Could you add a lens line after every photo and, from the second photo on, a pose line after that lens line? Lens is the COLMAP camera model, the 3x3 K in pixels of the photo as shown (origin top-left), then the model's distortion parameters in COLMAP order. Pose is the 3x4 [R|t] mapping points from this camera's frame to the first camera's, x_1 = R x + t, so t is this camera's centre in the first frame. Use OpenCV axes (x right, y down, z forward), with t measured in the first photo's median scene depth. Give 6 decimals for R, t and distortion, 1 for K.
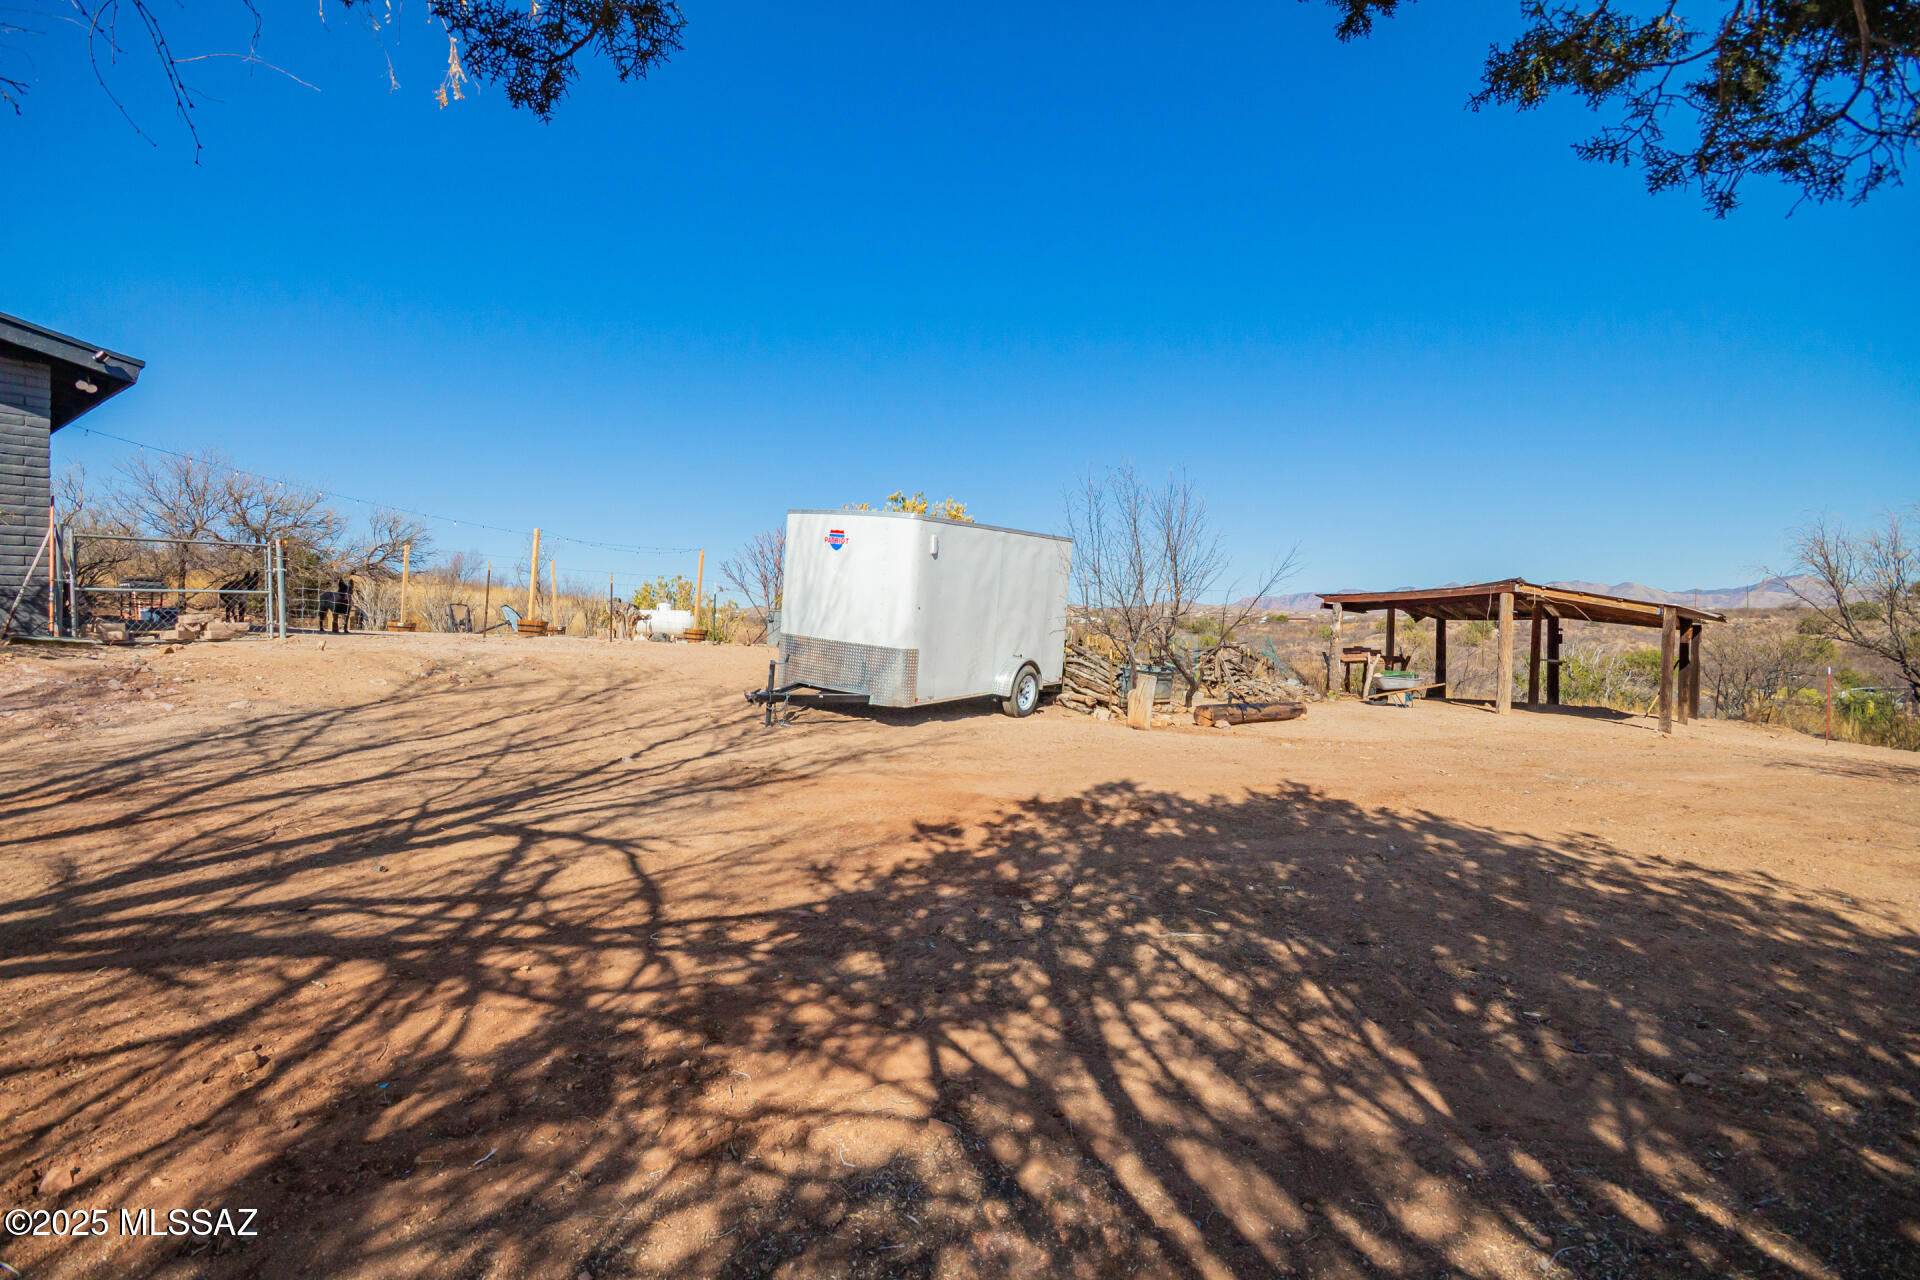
lens RADIAL K [[888.3, 0, 970.4], [0, 888.3, 637.8], [0, 0, 1]] dist [0.002403, 0.000273]
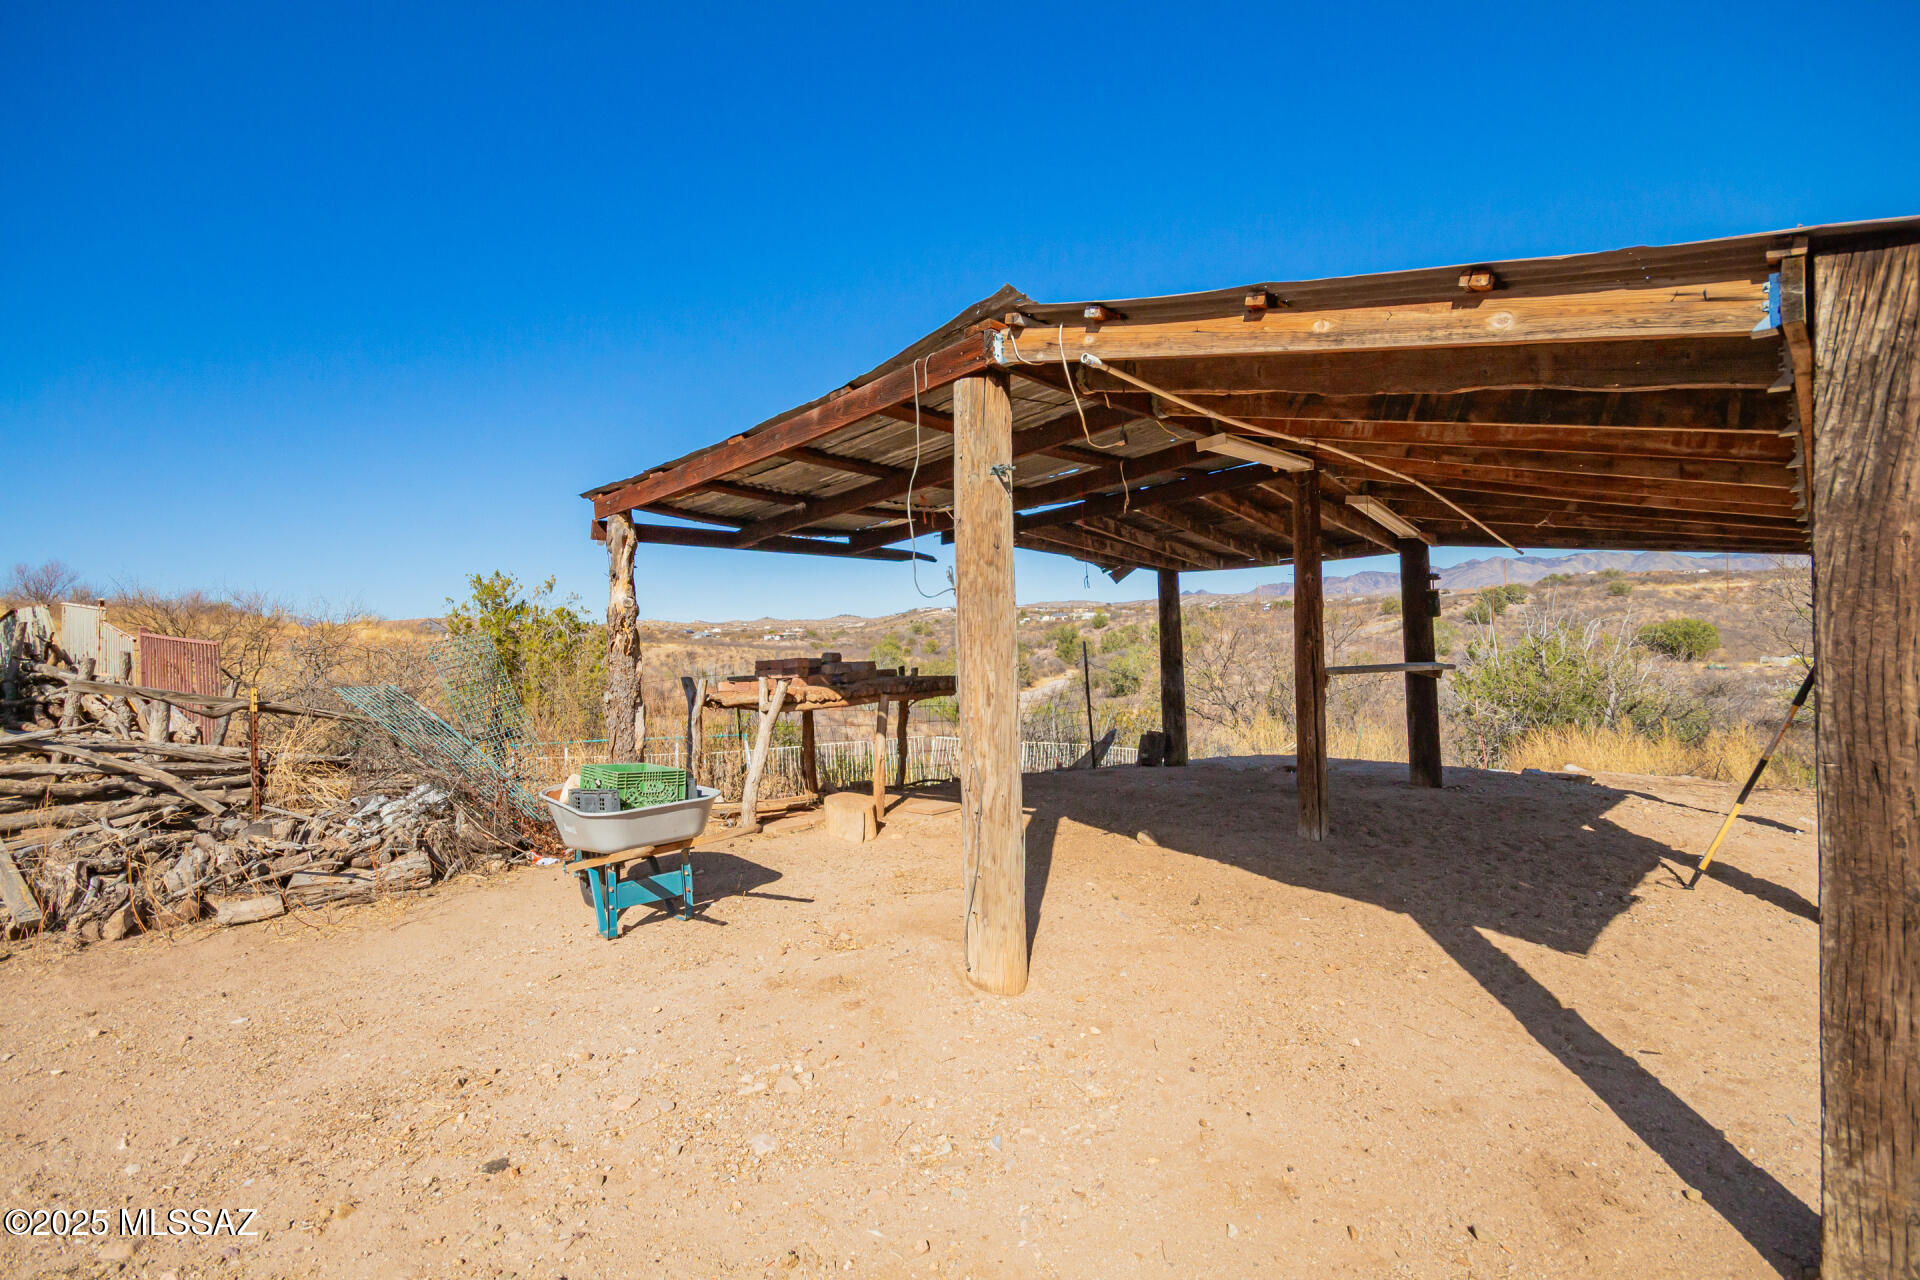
lens RADIAL K [[888.3, 0, 961.5], [0, 888.3, 632.6], [0, 0, 1]] dist [0.002403, 0.000273]
pose [[0.998435, -0.048992, -0.026965, 0.443943], [0.048765, 0.998770, -0.009024, 0.006121], [0.027374, 0.007695, 0.999596, 0.586900]]
